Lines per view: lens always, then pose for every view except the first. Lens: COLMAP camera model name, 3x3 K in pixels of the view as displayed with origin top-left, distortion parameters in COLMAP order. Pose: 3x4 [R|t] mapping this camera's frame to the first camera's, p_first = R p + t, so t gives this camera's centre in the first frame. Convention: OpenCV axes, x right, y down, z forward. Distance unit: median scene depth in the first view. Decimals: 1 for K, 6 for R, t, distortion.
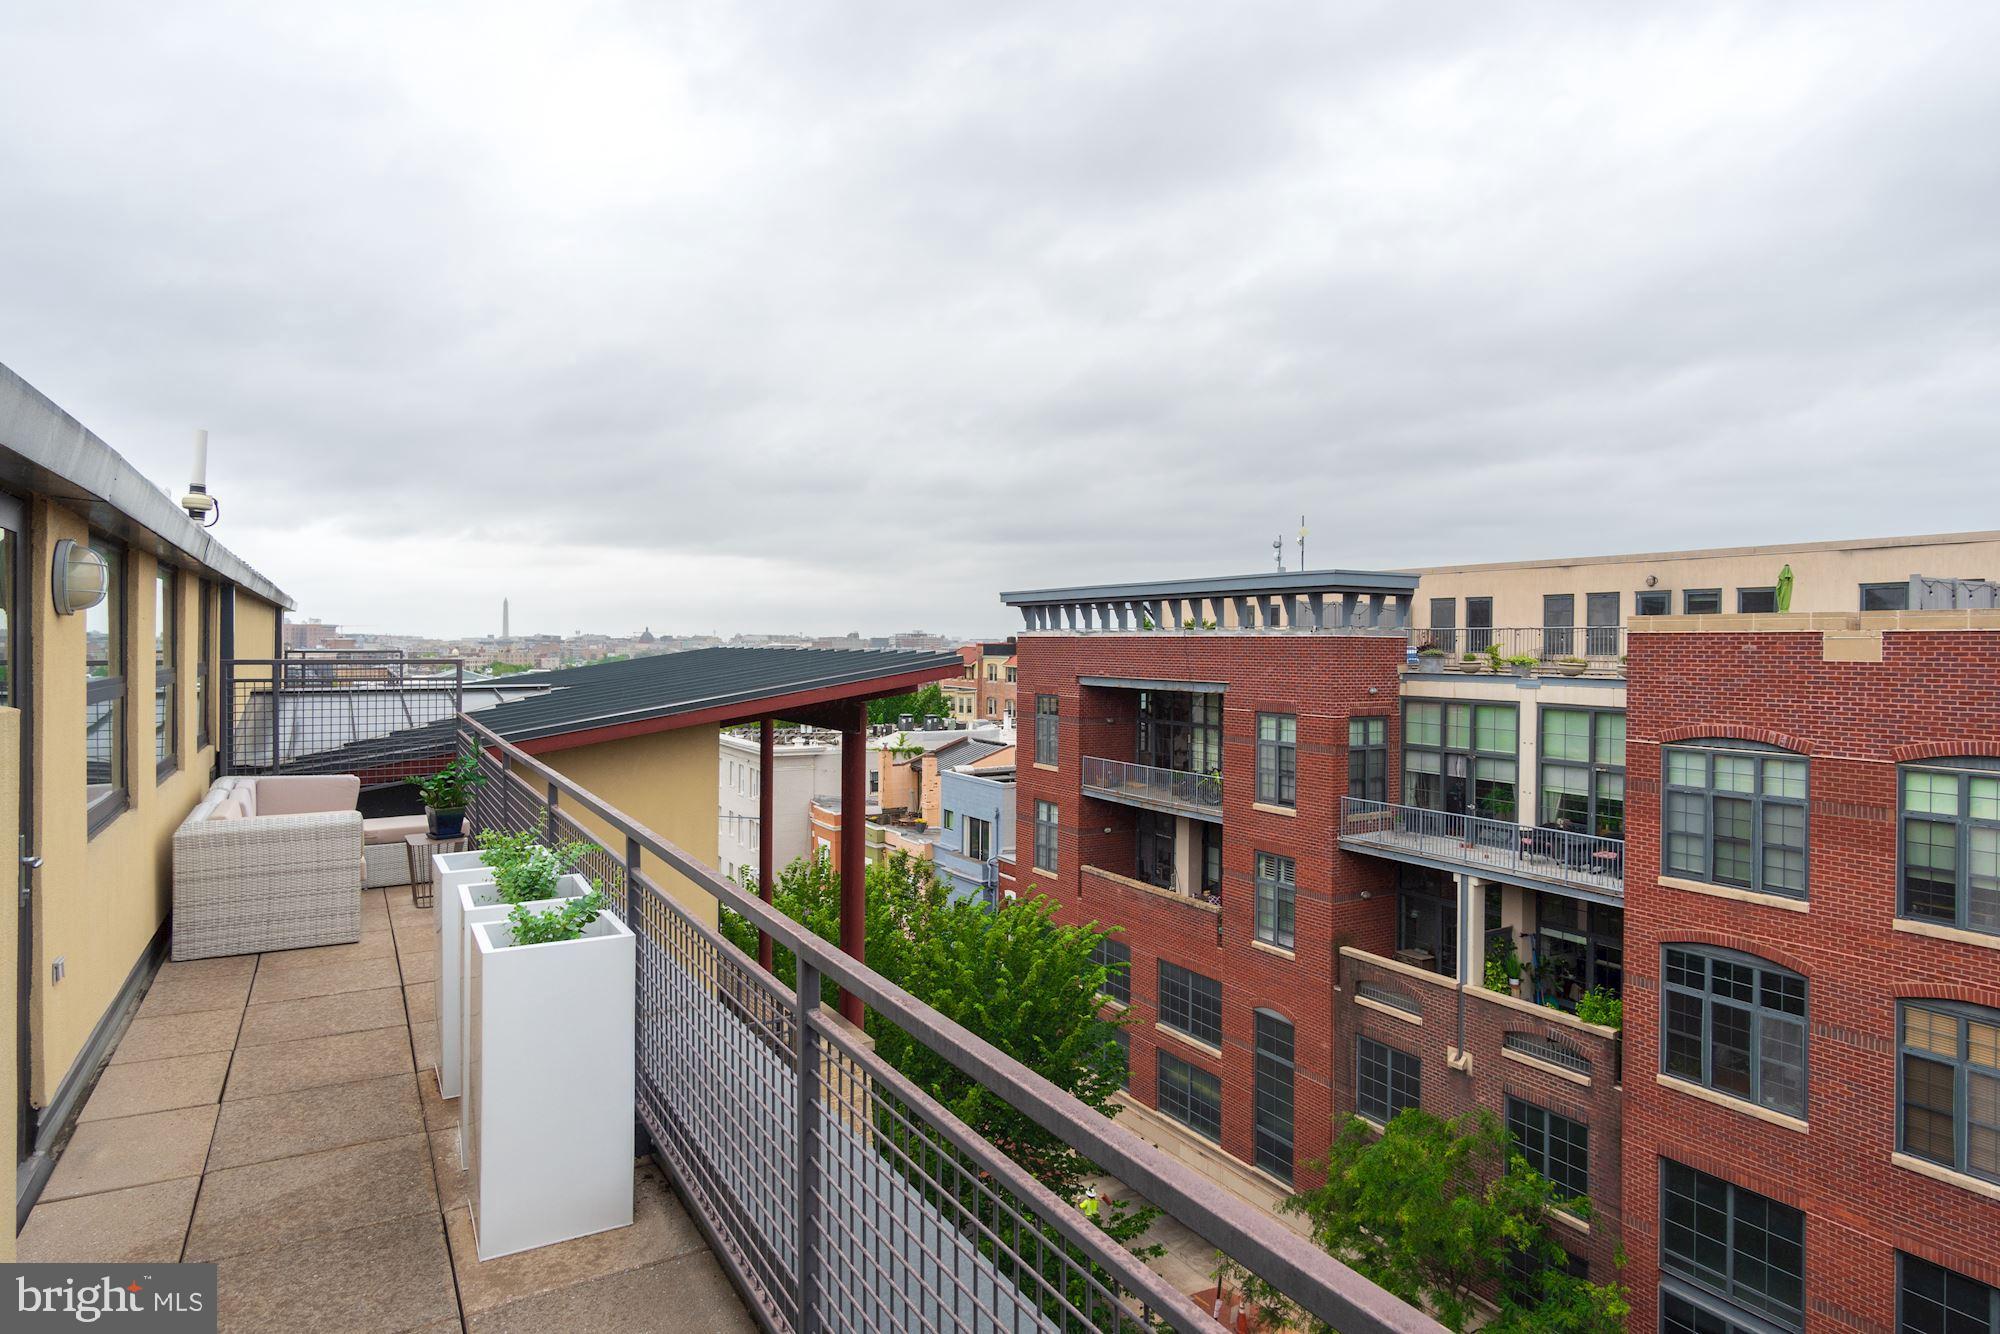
lens RADIAL K [[1095.6, 0, 1002.7], [0, 1095.6, 654.2], [0, 0, 1]] dist [0.001430, -0.000614]
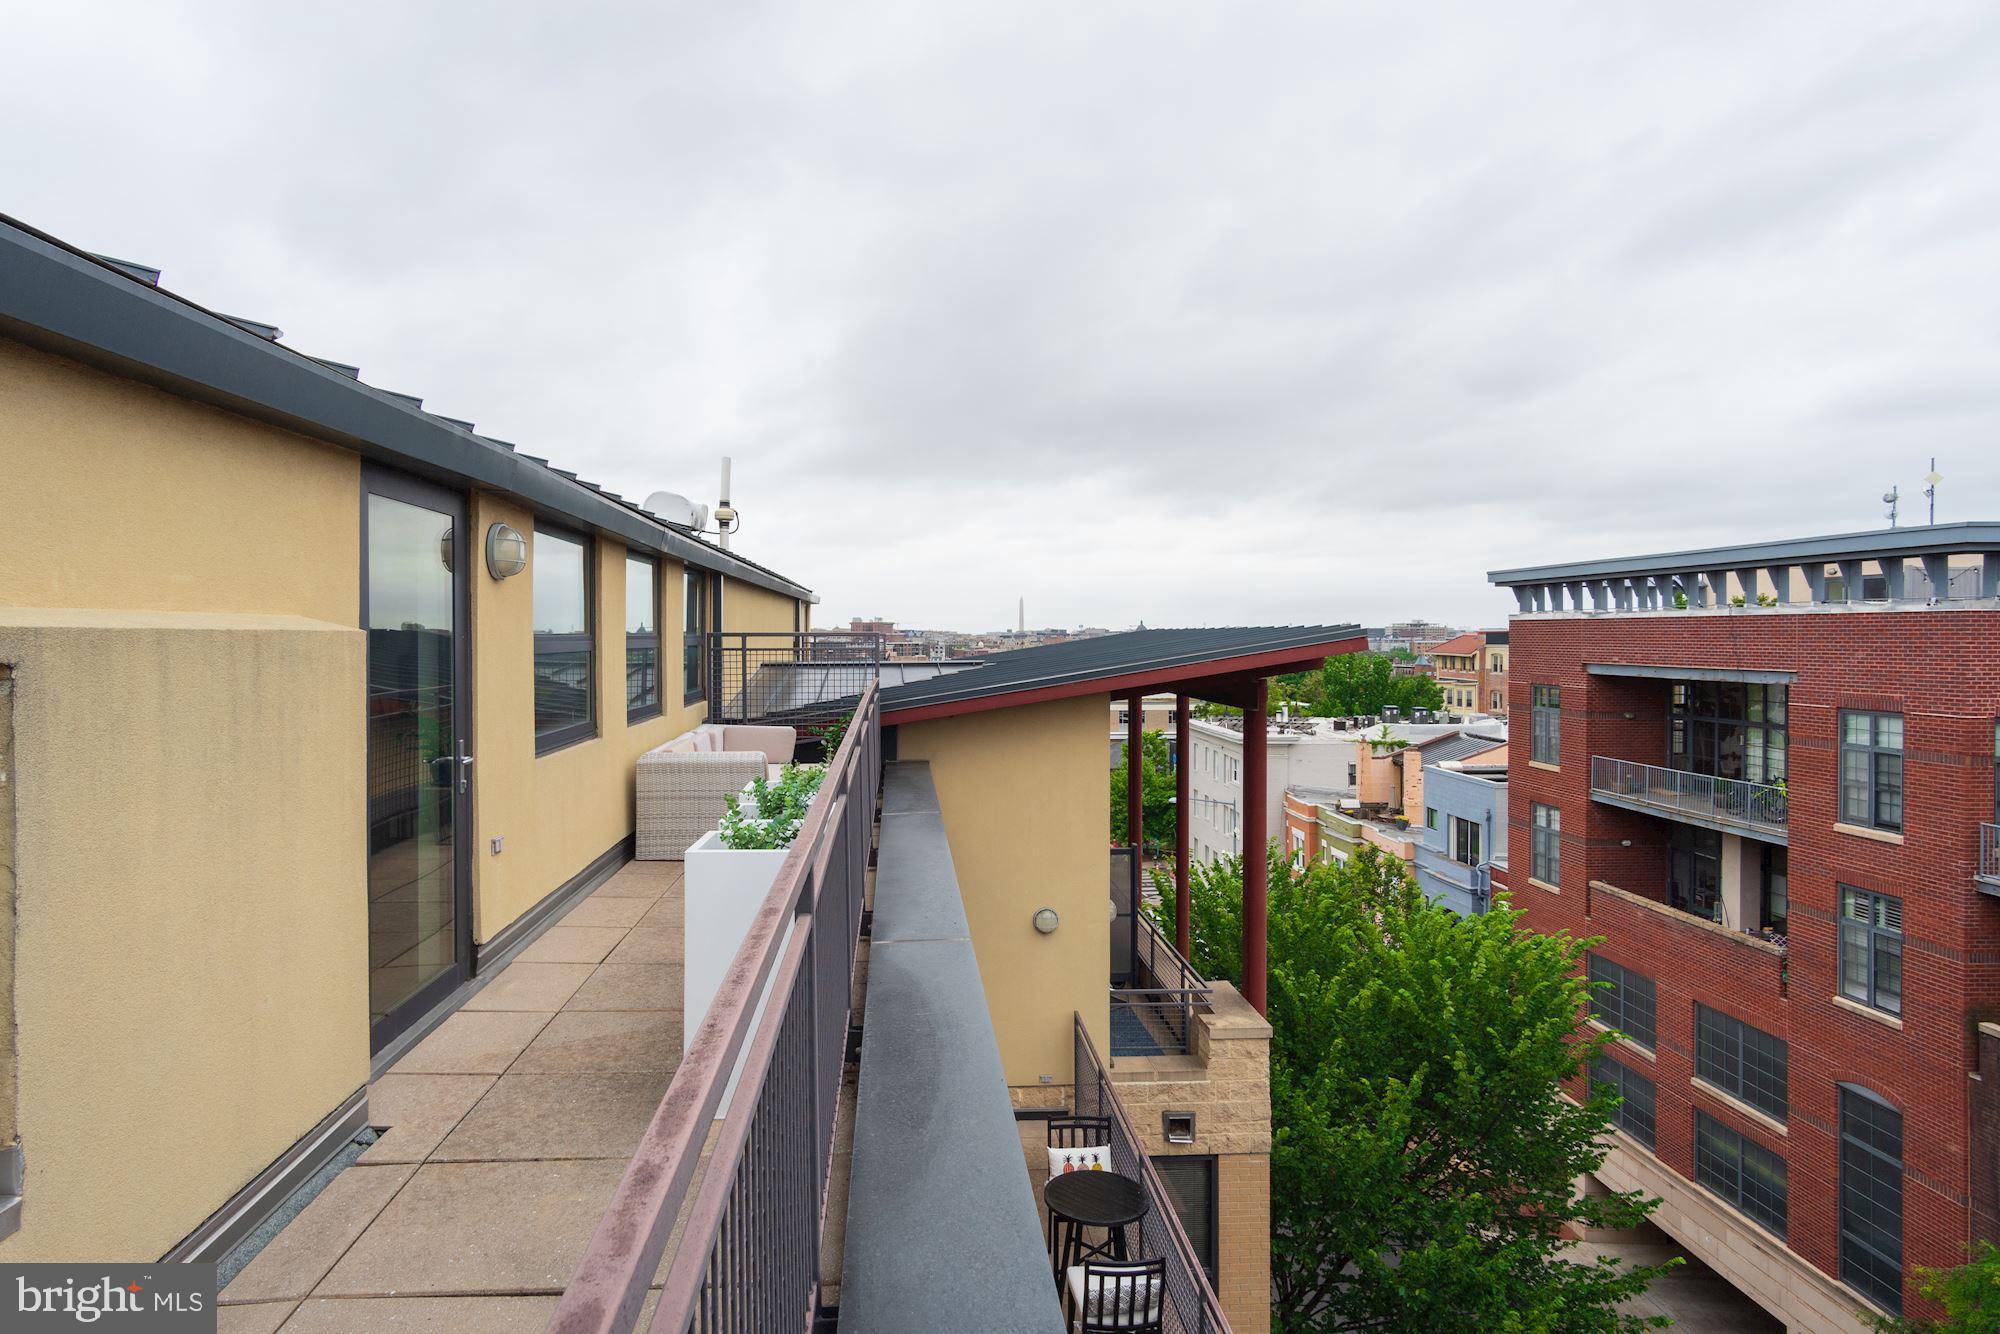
lens RADIAL K [[1060.4, 0, 946.3], [0, 1060.4, 648.1], [0, 0, 1]] dist [0.001809, 0.002604]
pose [[0.879516, -0.002120, -0.475864, 0.026078], [0.003131, 0.999994, 0.001333, 0.005283], [0.475859, -0.002662, 0.879518, 0.013738]]
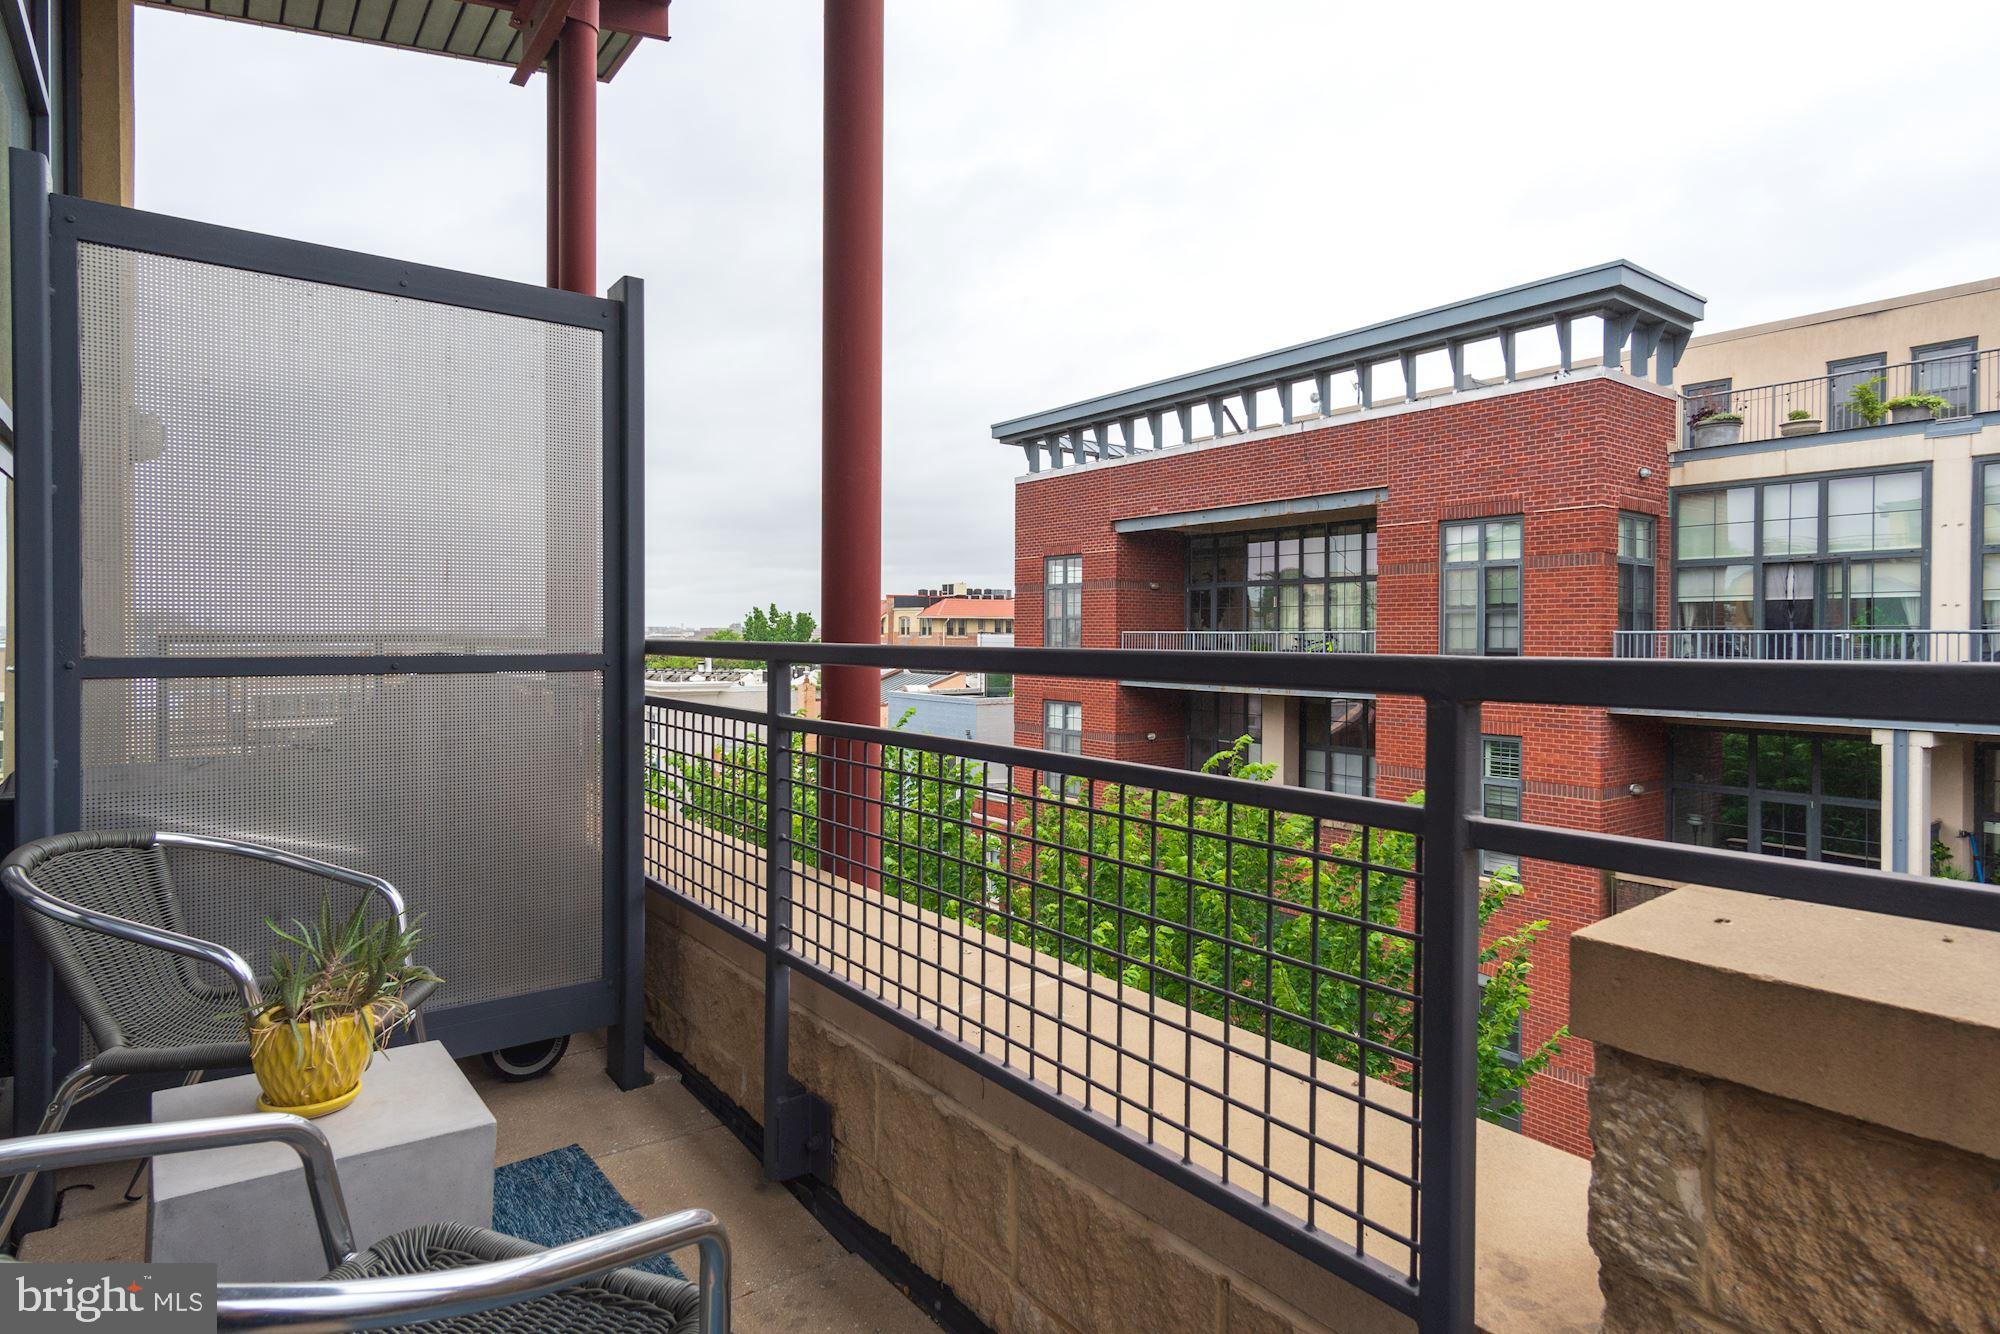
lens RADIAL K [[1062.9, 0, 992.4], [0, 1062.9, 648.1], [0, 0, 1]] dist [0.002689, 0.000657]
pose [[0.994895, -0.004173, 0.100825, -0.090226], [0.003792, 0.999985, 0.003967, 0.111252], [-0.100840, -0.003564, 0.994896, 0.347931]]
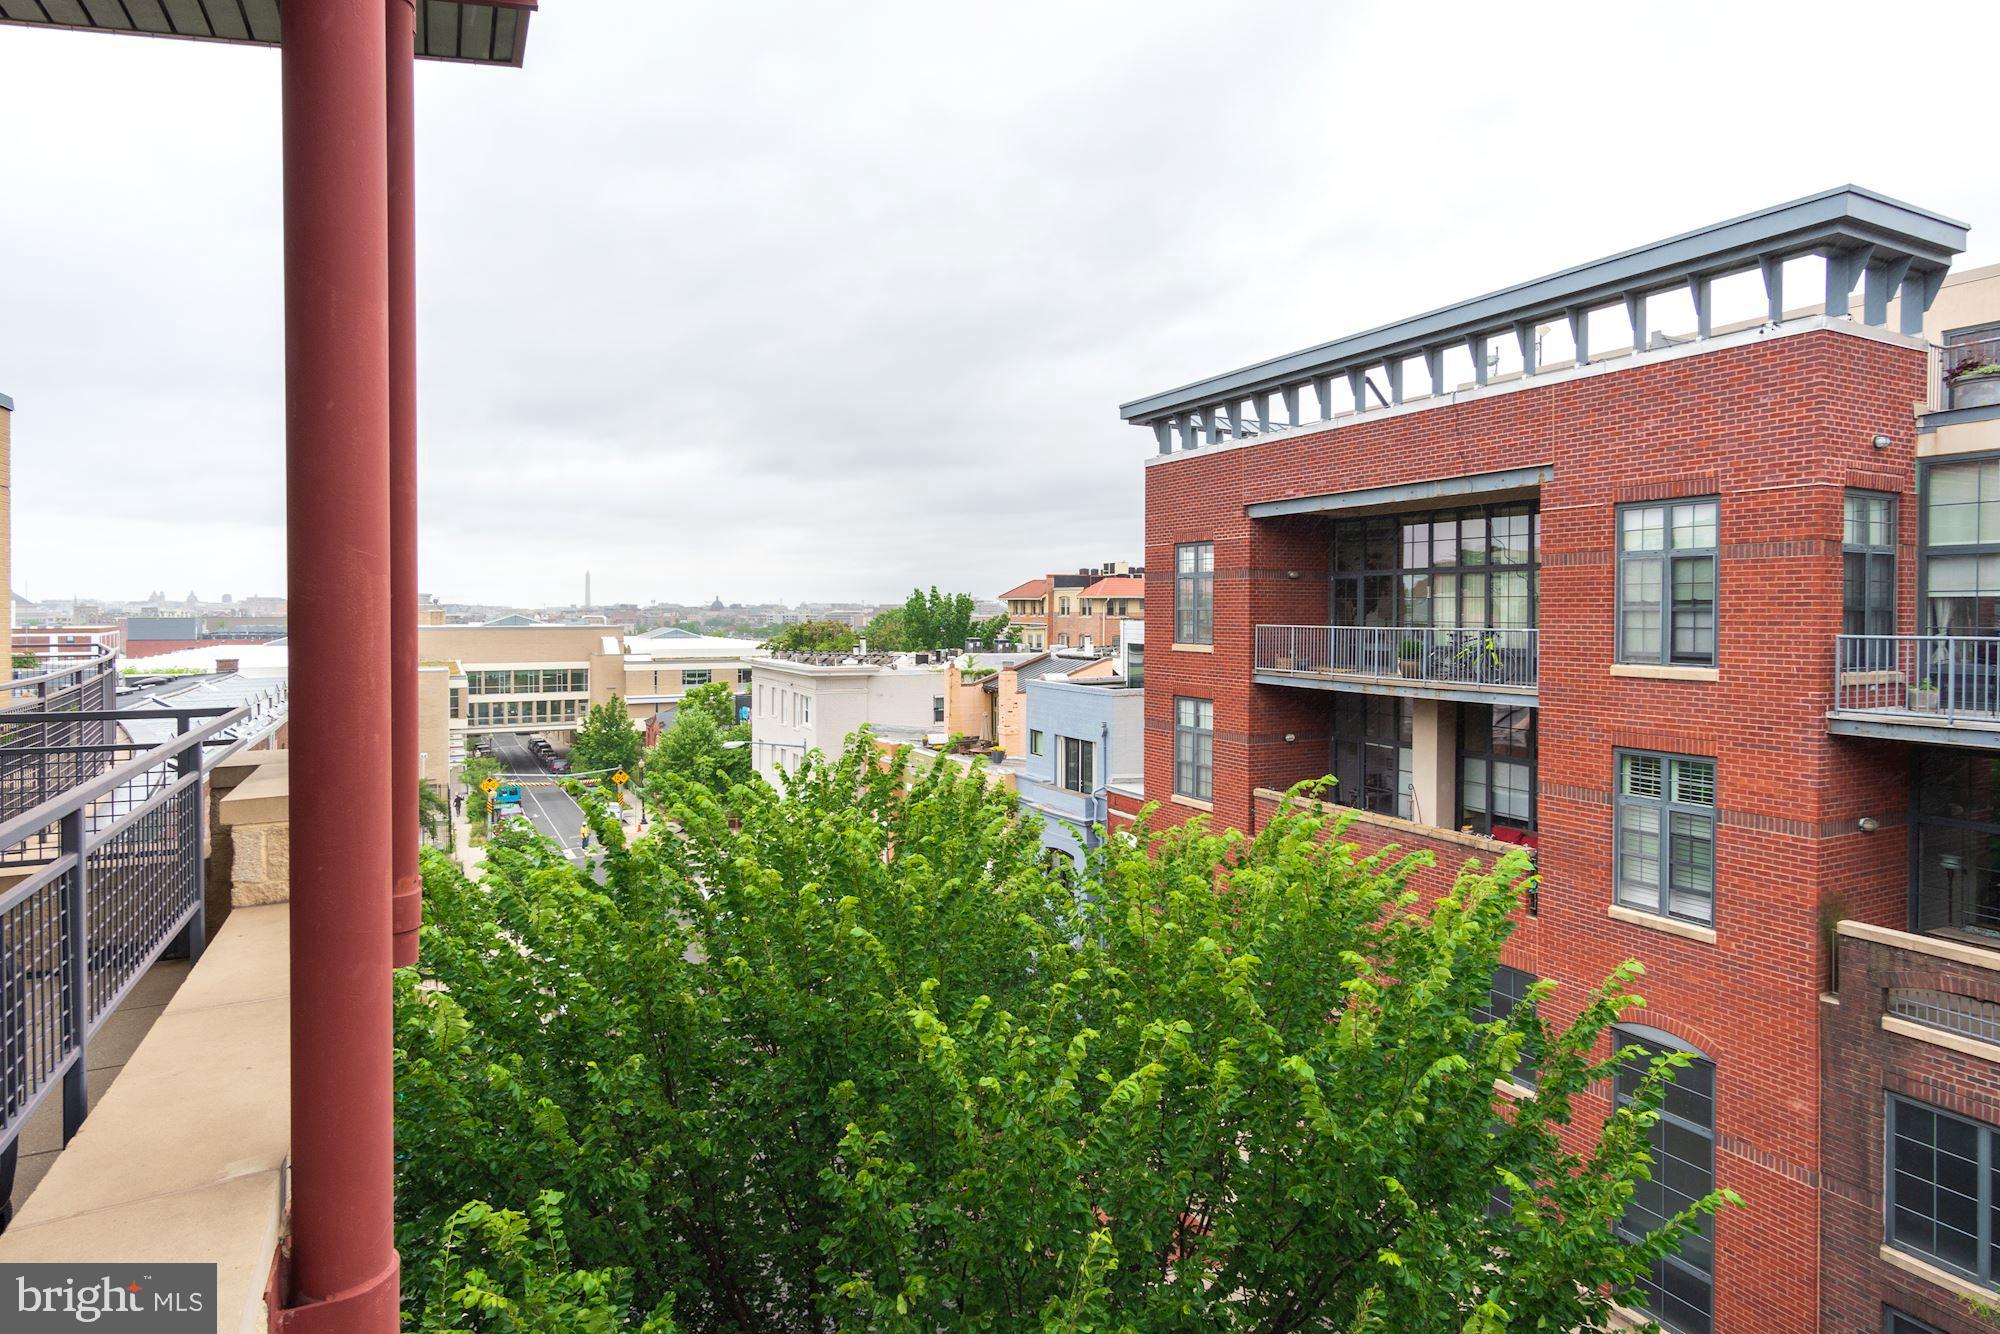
lens RADIAL K [[1064.6, 0, 988.6], [0, 1064.6, 630.2], [0, 0, 1]] dist [0.004705, 0.002134]
pose [[0.997879, -0.004132, -0.064963, -0.051785], [0.004735, 0.999947, 0.009136, 0.099133], [0.064922, -0.009424, 0.997846, 0.378973]]
